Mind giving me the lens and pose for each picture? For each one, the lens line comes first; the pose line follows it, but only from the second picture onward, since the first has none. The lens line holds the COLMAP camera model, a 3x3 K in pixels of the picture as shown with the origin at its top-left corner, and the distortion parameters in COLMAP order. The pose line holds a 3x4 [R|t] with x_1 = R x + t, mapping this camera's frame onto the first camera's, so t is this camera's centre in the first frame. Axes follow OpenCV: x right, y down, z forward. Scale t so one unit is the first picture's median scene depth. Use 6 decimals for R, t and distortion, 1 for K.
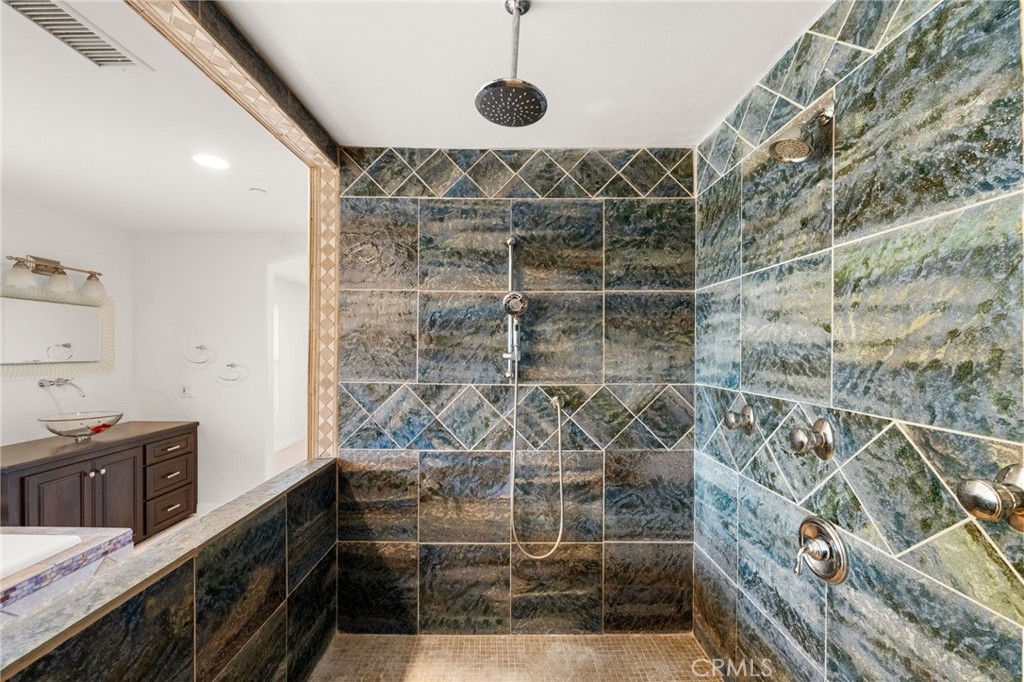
lens RADIAL K [[410.0, 0, 511.2], [0, 410.0, 346.8], [0, 0, 1]] dist [0.000439, -0.000221]
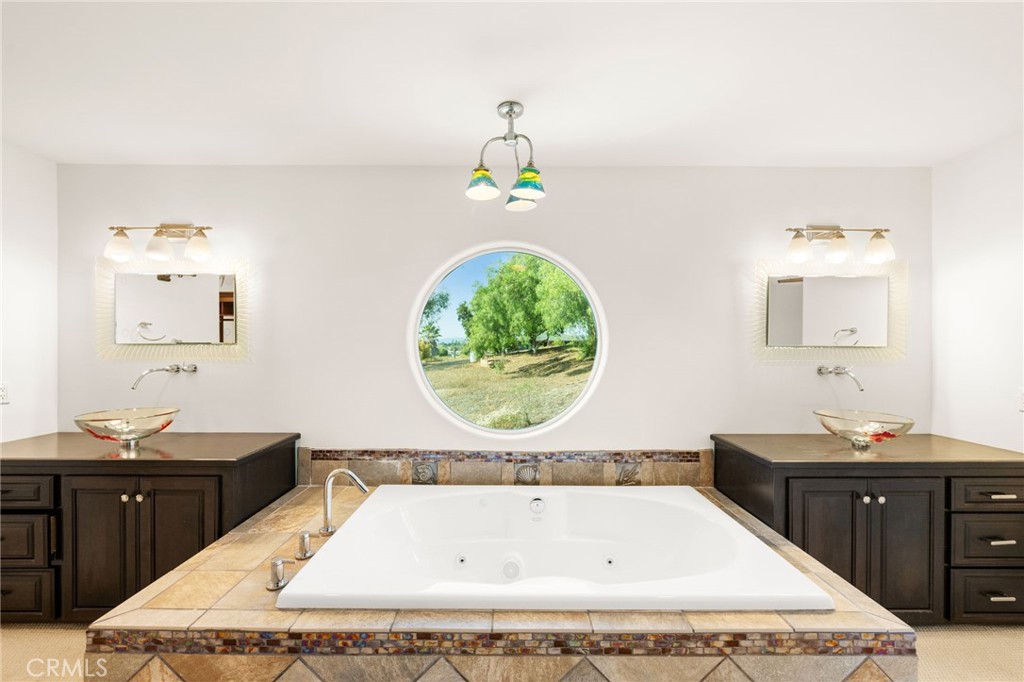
lens RADIAL K [[410.0, 0, 507.5], [0, 410.0, 348.6], [0, 0, 1]] dist [0.000439, -0.000221]
pose [[0.002795, 0.007552, -0.999968, -0.307848], [0.002020, 0.999969, 0.007557, 0.039979], [0.999994, -0.002041, 0.002780, 0.370047]]
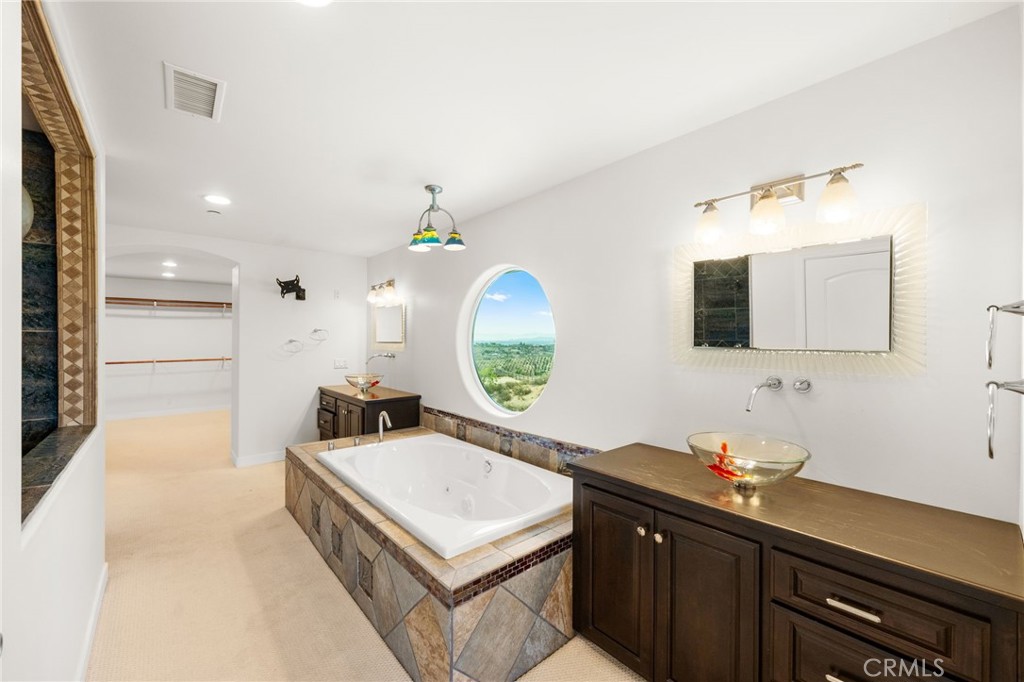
lens RADIAL K [[410.0, 0, 508.6], [0, 410.0, 343.4], [0, 0, 1]] dist [0.000439, -0.000221]
pose [[-0.763049, 0.000645, -0.646340, -0.481190], [-0.001918, 0.999993, 0.003263, 0.032357], [0.646338, 0.003730, -0.763042, 1.339828]]
